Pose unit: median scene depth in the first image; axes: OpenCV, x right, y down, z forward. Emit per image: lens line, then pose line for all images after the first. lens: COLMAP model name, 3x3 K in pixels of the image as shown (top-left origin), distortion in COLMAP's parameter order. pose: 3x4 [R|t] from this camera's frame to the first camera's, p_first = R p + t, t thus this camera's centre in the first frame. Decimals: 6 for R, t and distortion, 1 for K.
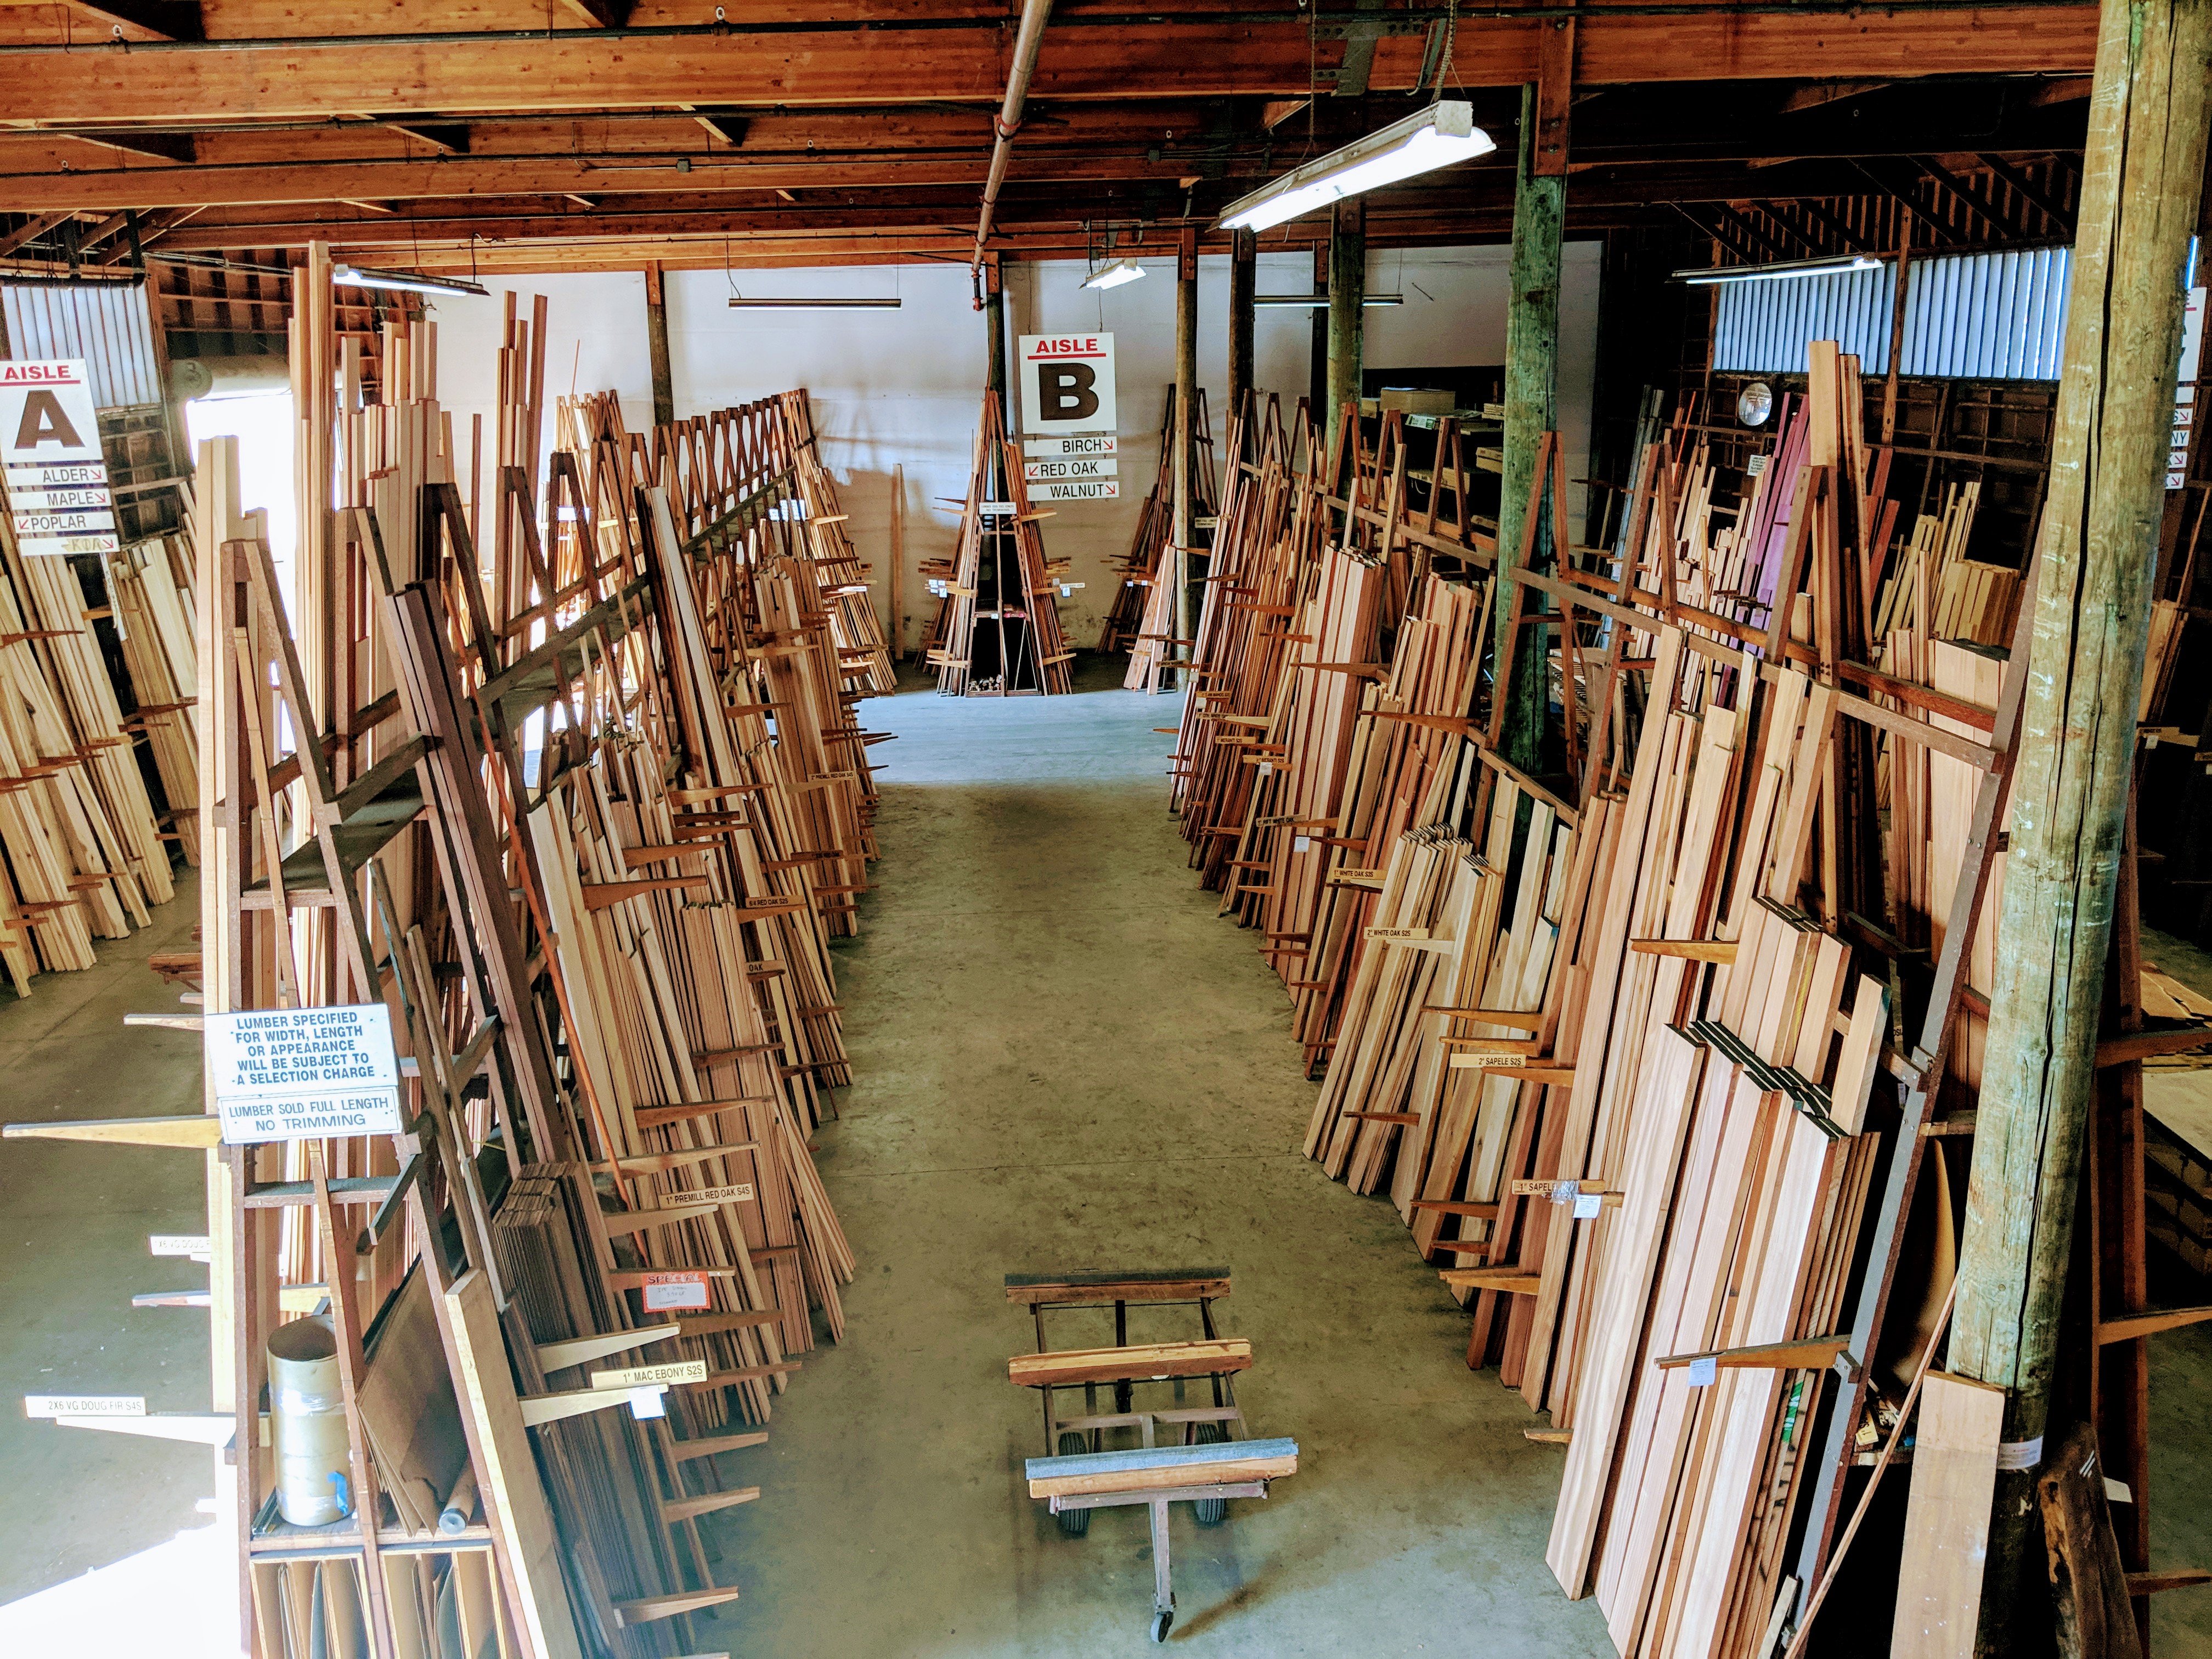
lens RADIAL K [[1747.7, 0, 1107.7], [0, 1747.7, 800.4], [0, 0, 1]] dist [0.041620, -0.101048]
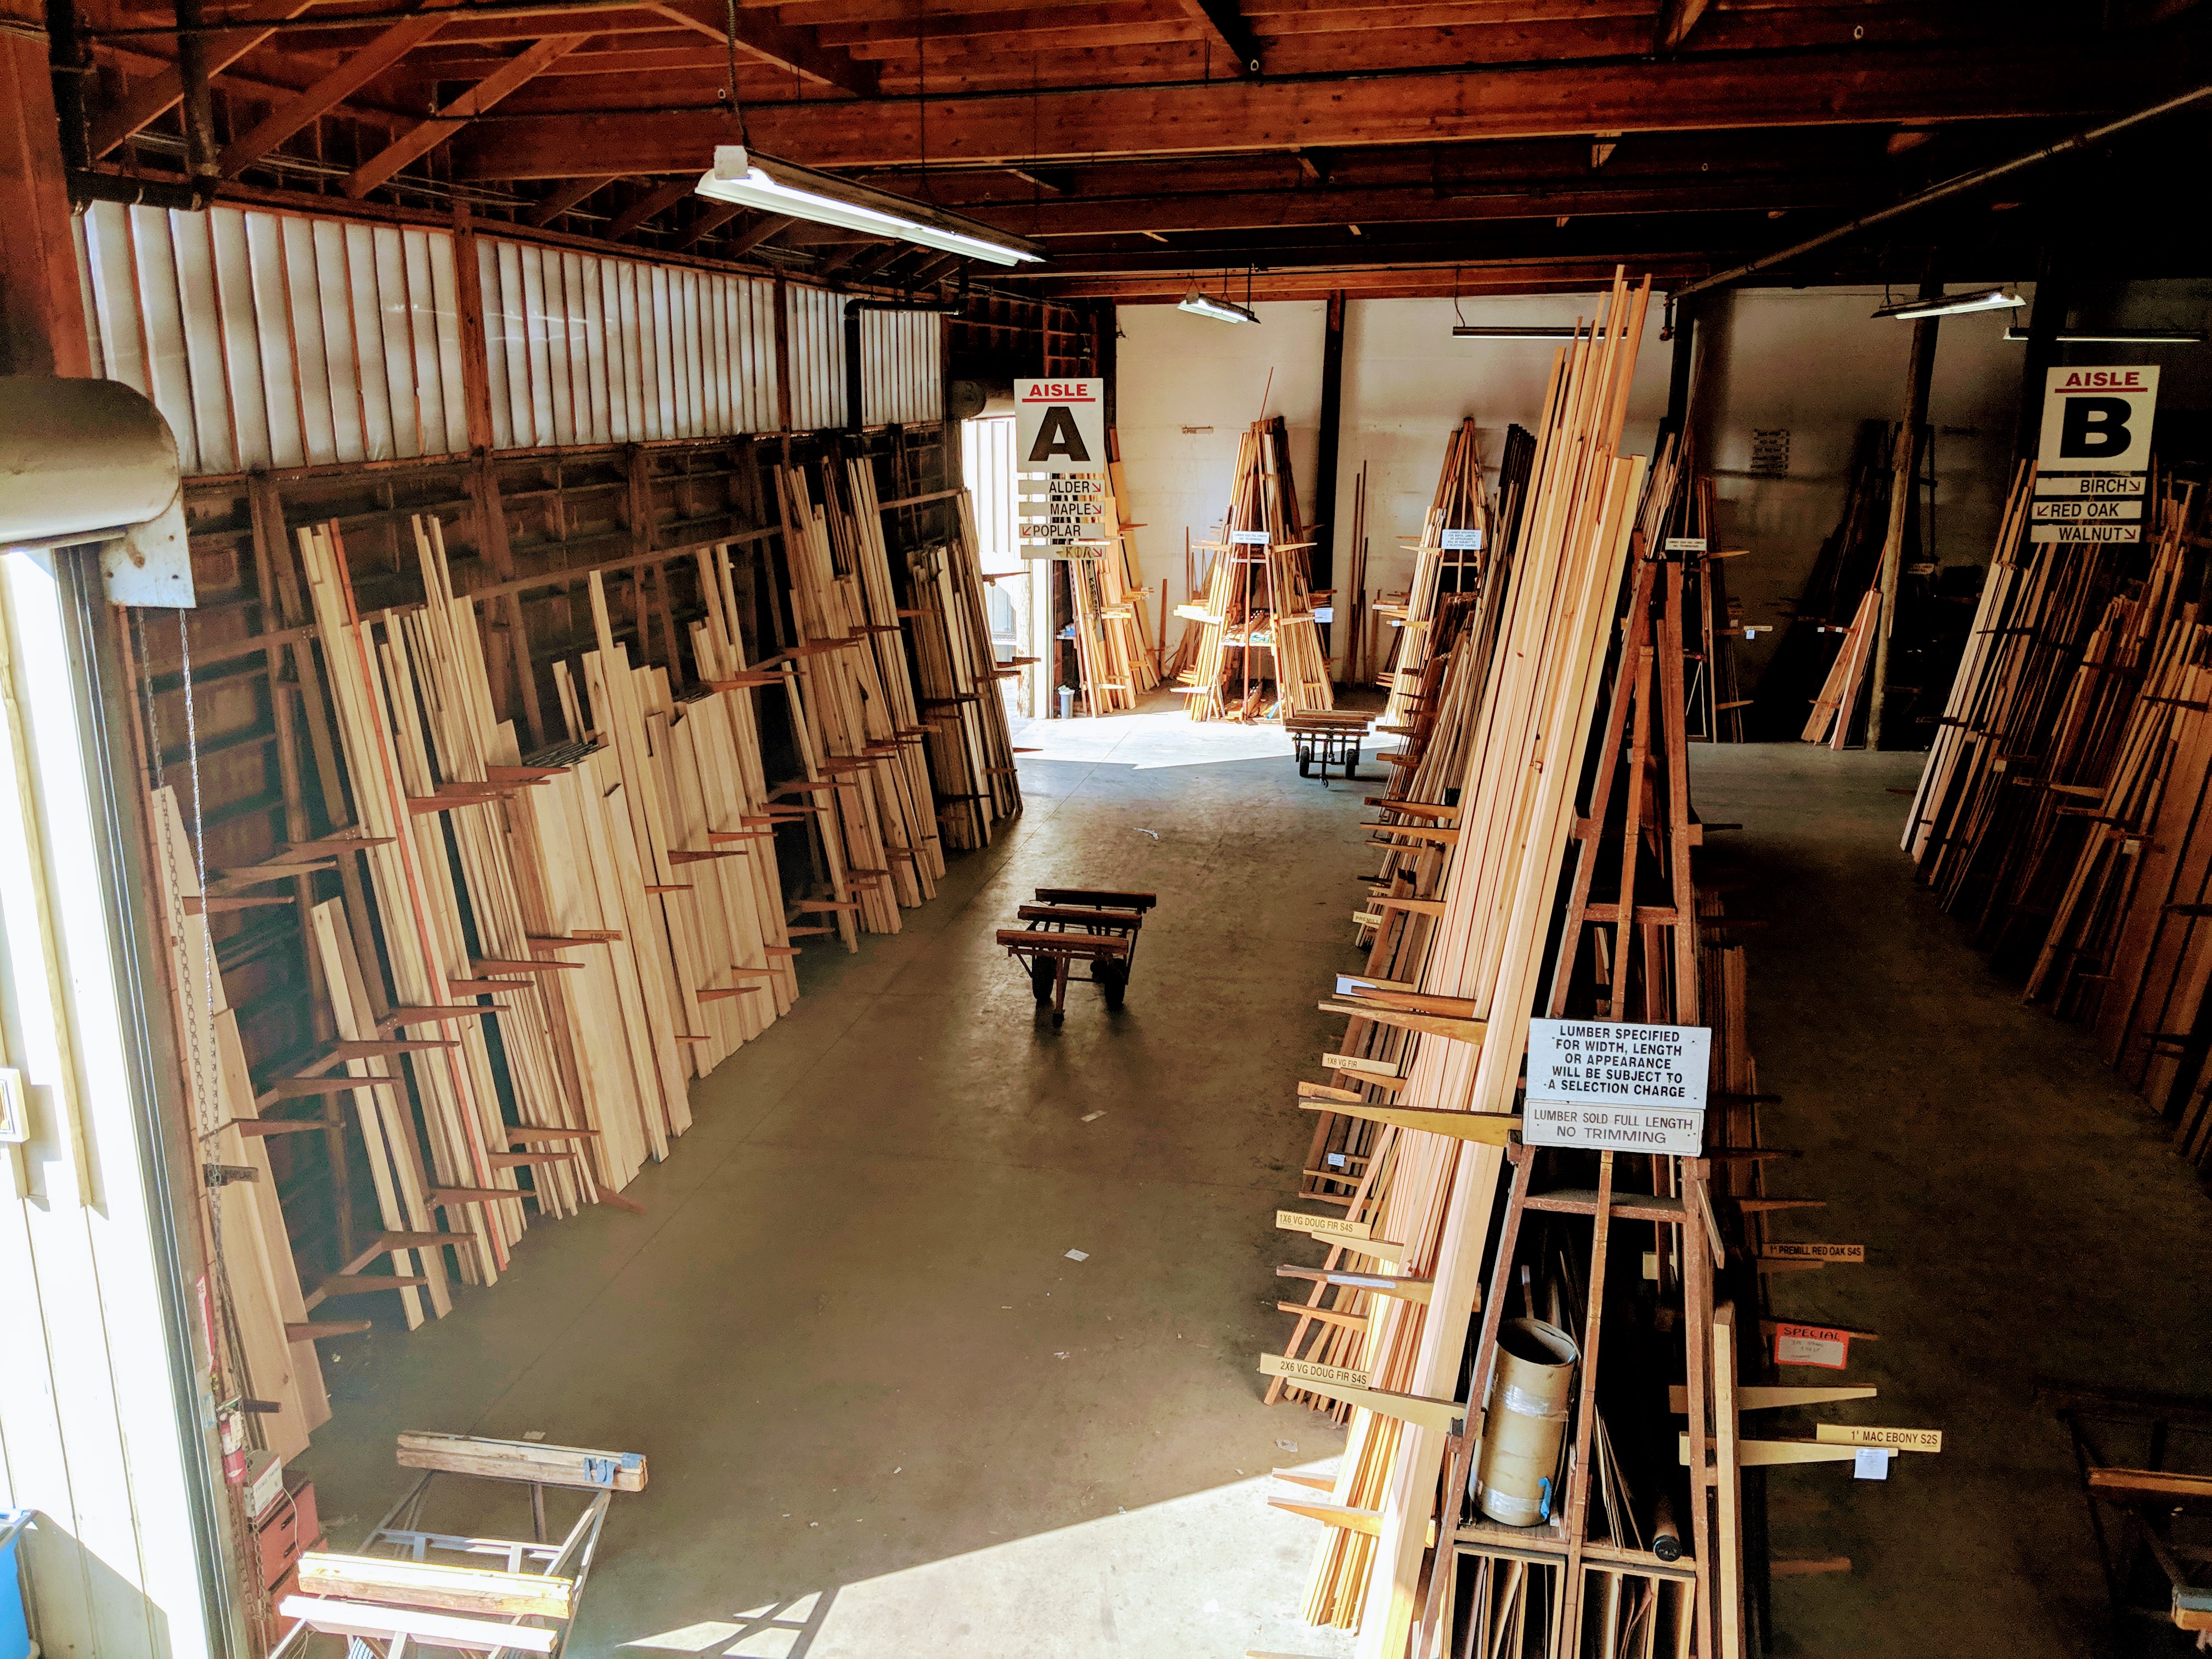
lens RADIAL K [[1751.2, 0, 1106.0], [0, 1751.2, 829.5], [0, 0, 1]] dist [0.065450, -0.156488]
pose [[0.953808, 0.085200, -0.288083, -0.258648], [-0.085439, 0.996274, 0.011768, 0.011800], [0.288012, 0.013389, 0.957533, -0.035204]]
